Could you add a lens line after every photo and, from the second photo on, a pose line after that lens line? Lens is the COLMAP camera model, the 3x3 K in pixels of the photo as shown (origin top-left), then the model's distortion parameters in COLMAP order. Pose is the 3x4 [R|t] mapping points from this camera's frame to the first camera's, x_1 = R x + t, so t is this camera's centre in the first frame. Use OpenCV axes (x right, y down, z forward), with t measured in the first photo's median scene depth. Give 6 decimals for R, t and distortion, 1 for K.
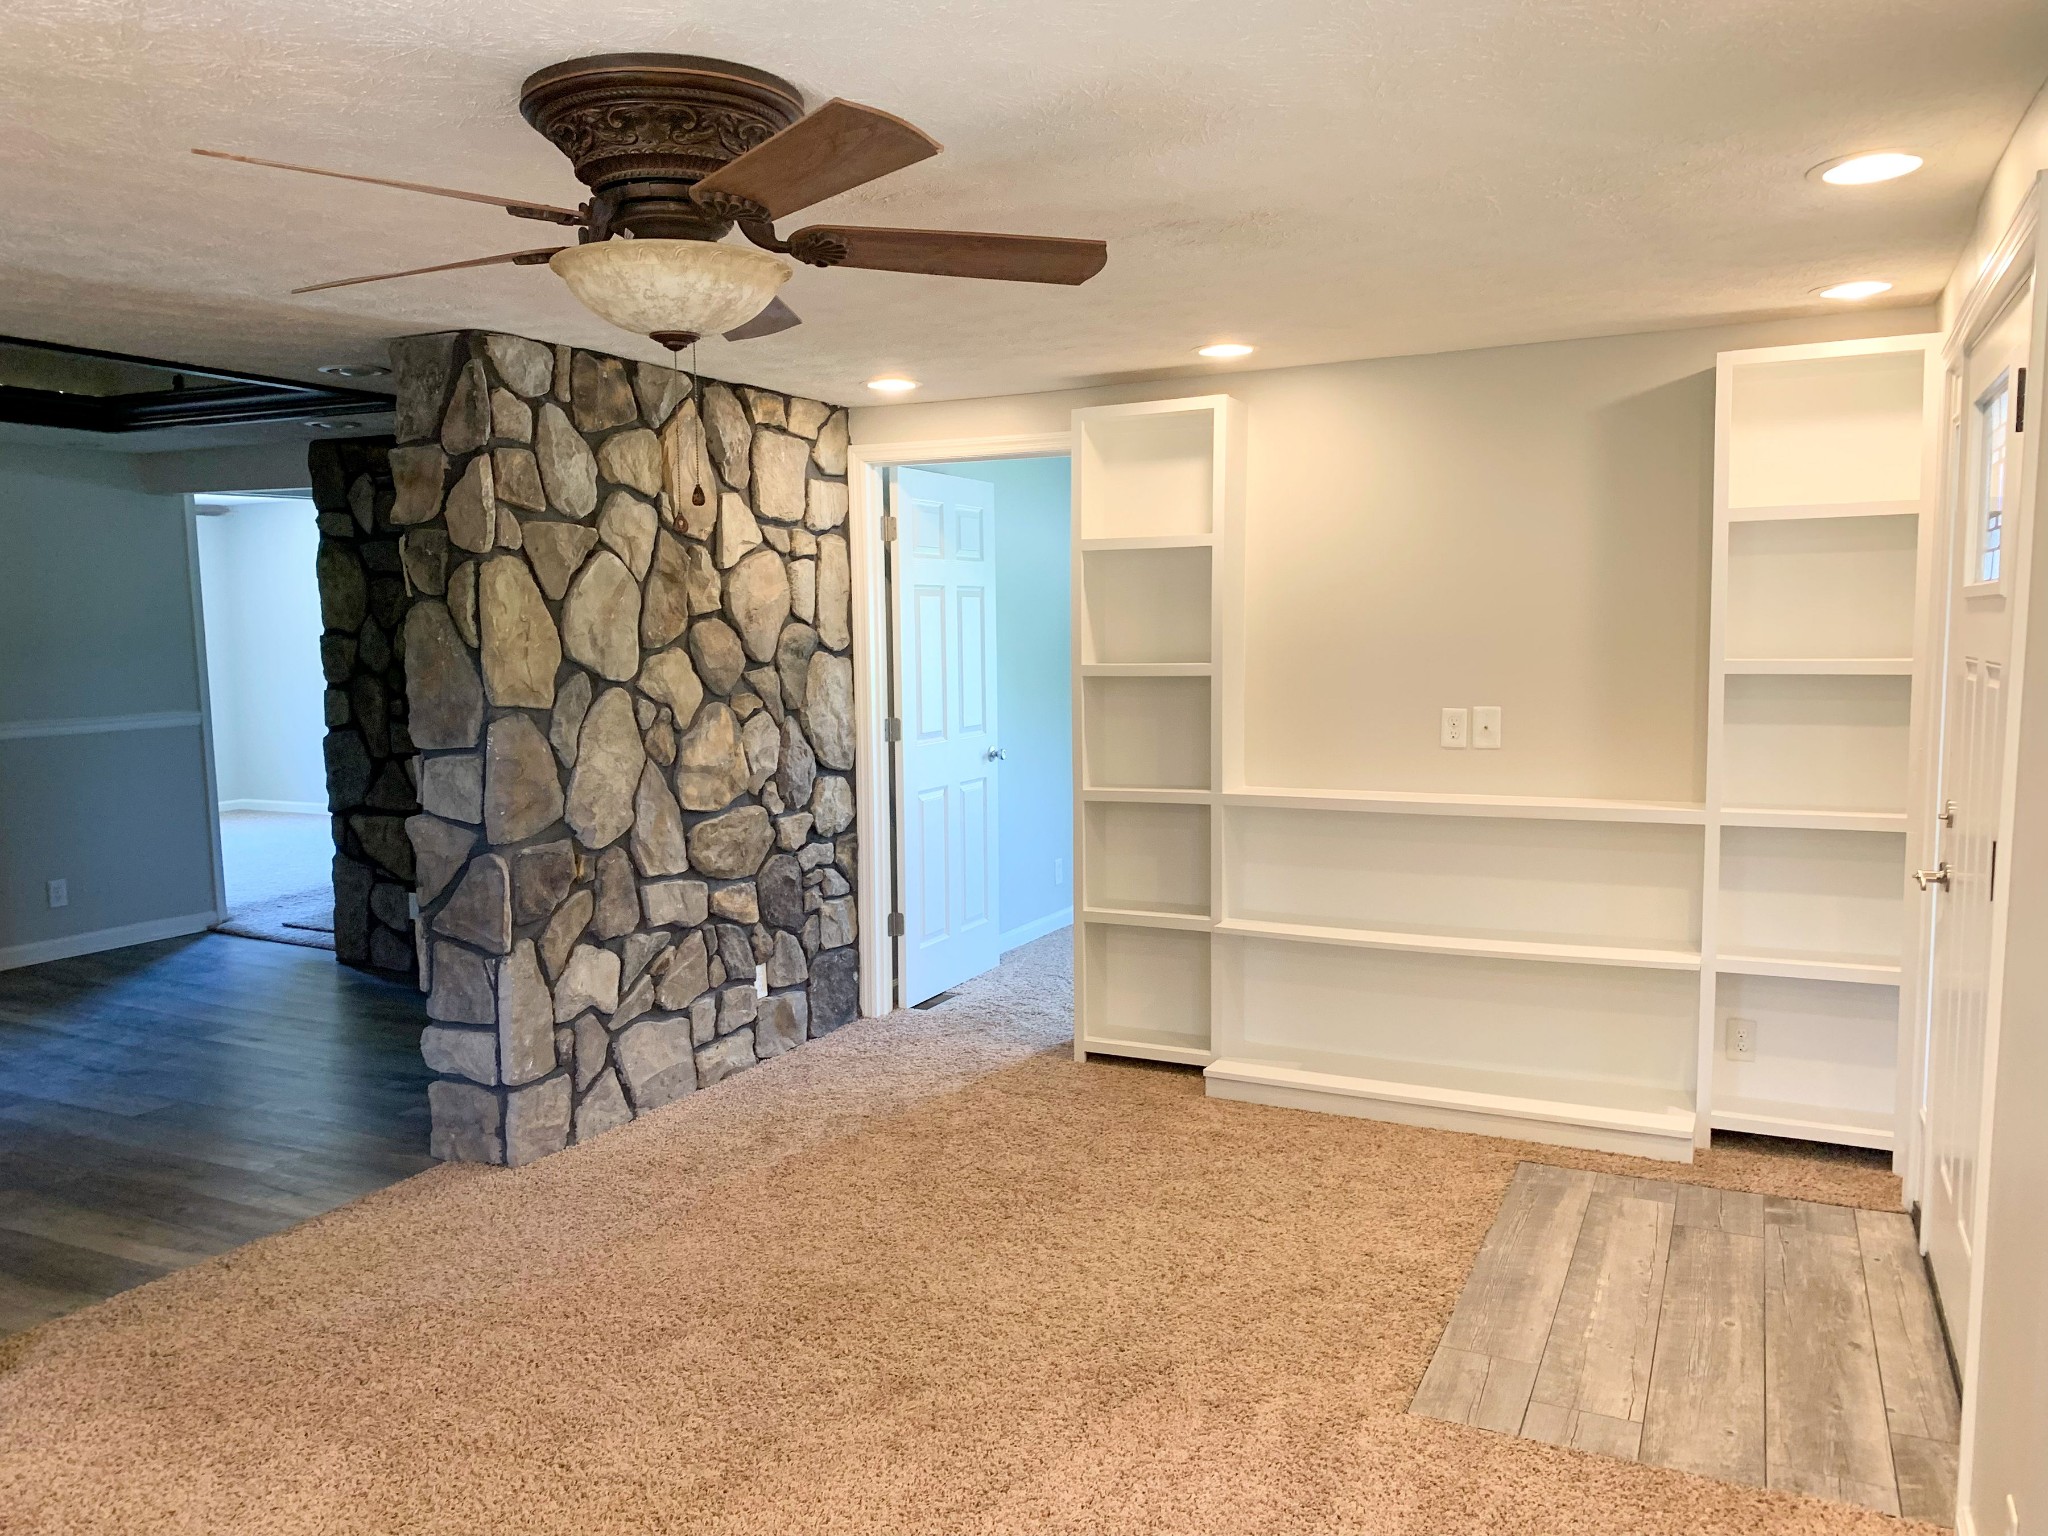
lens RADIAL K [[1573.3, 0, 1024.0], [0, 1573.3, 768.0], [0, 0, 1]] dist [0.002766, 0.000742]
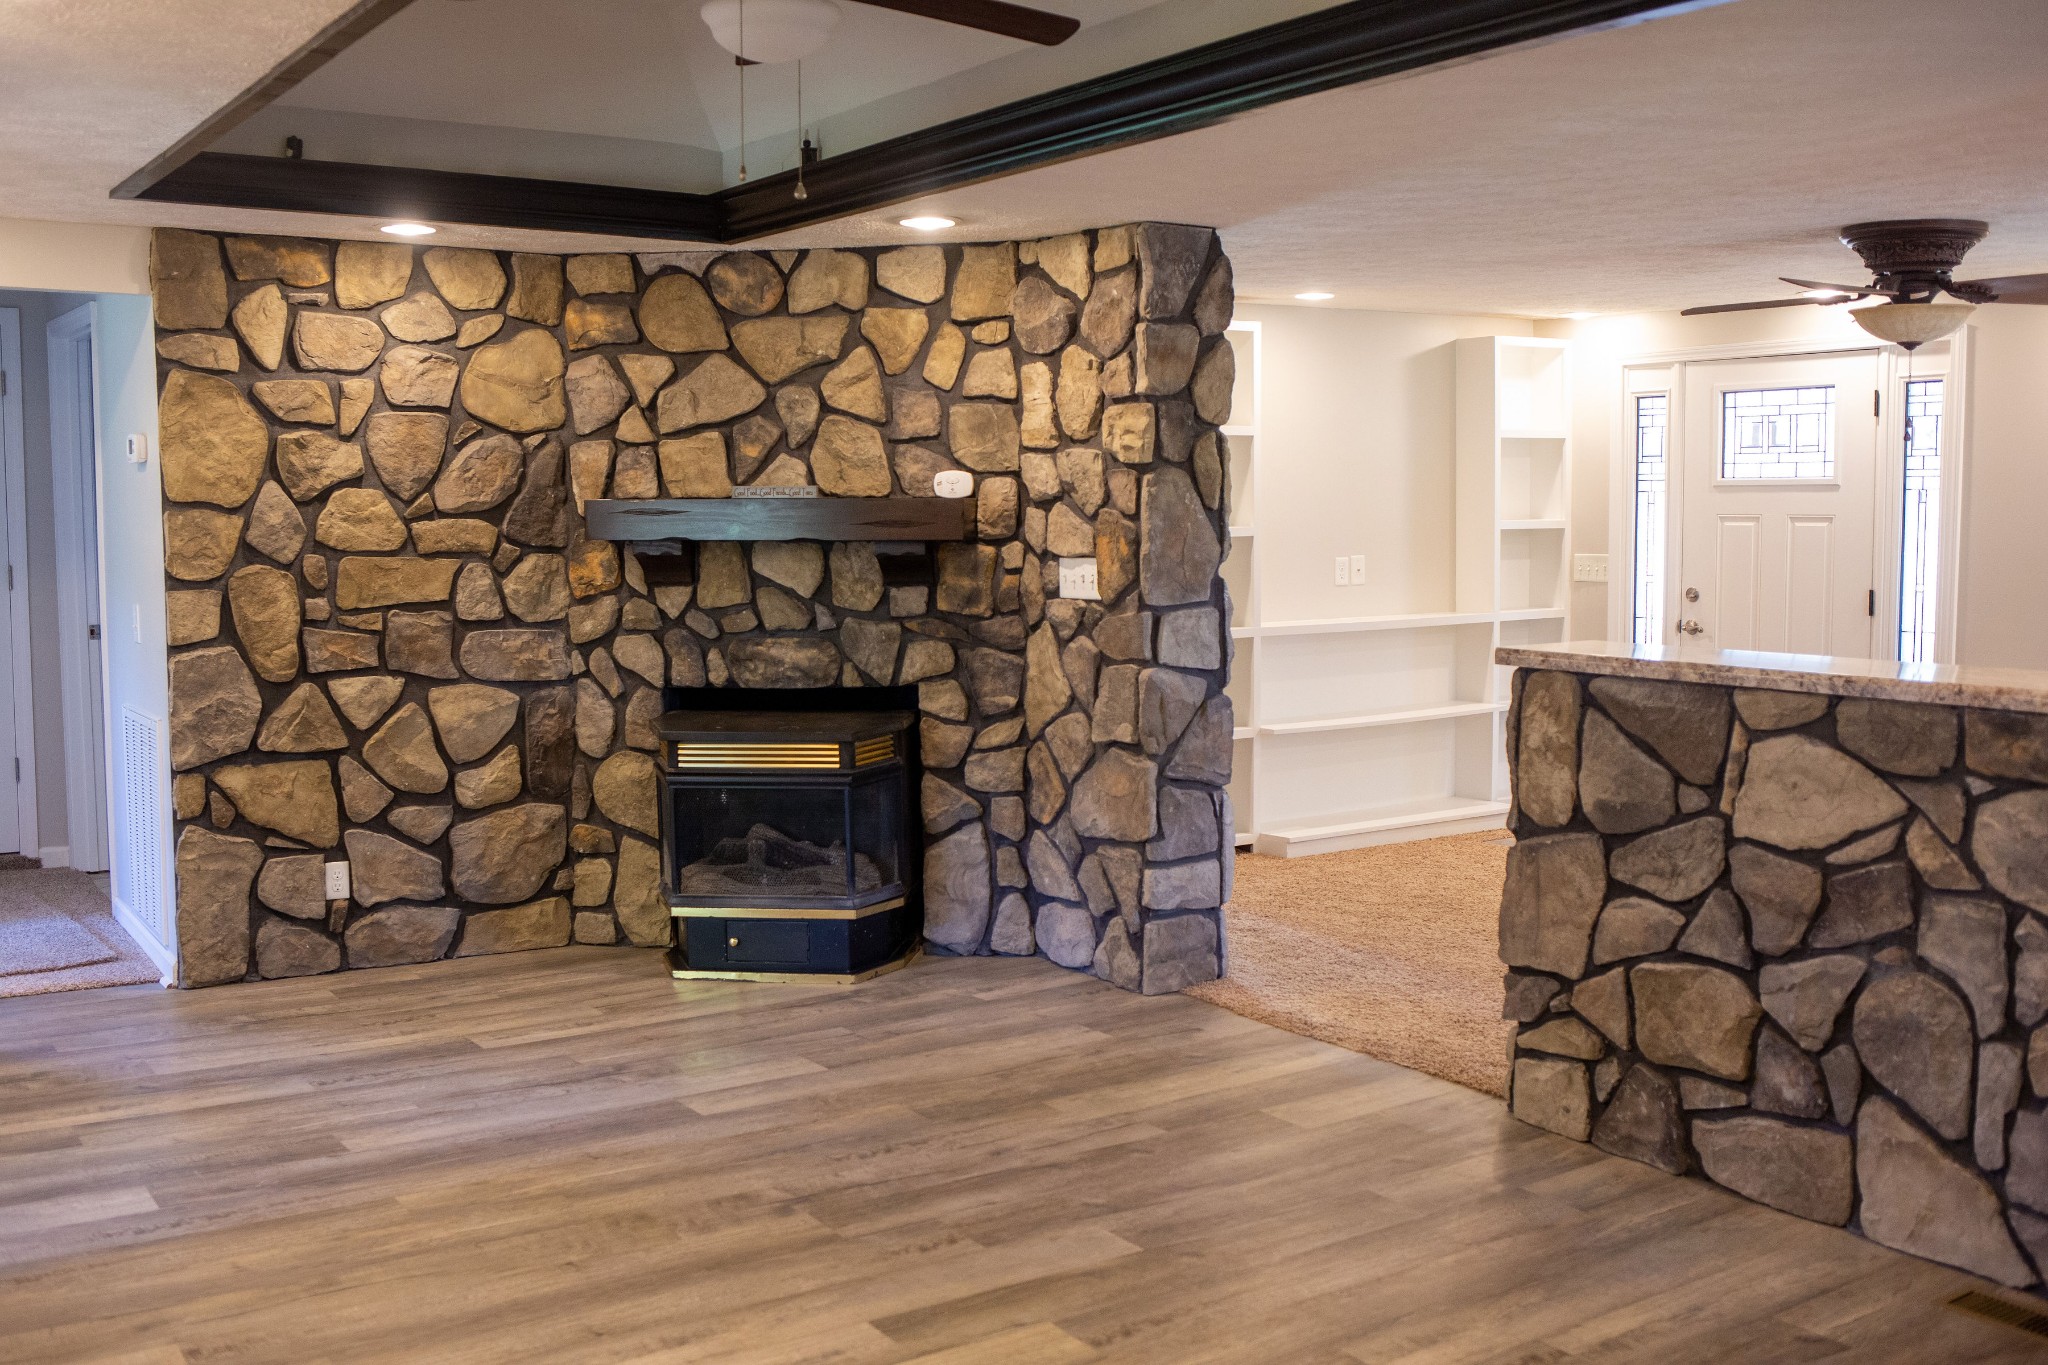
lens RADIAL K [[2010.7, 0, 1035.6], [0, 2010.7, 669.5], [0, 0, 1]] dist [-0.068461, 0.077073]
pose [[0.486032, -0.067686, 0.871316, -1.593333], [0.083326, 0.996043, 0.030894, -0.017828], [-0.869959, 0.057588, 0.489749, 0.405949]]
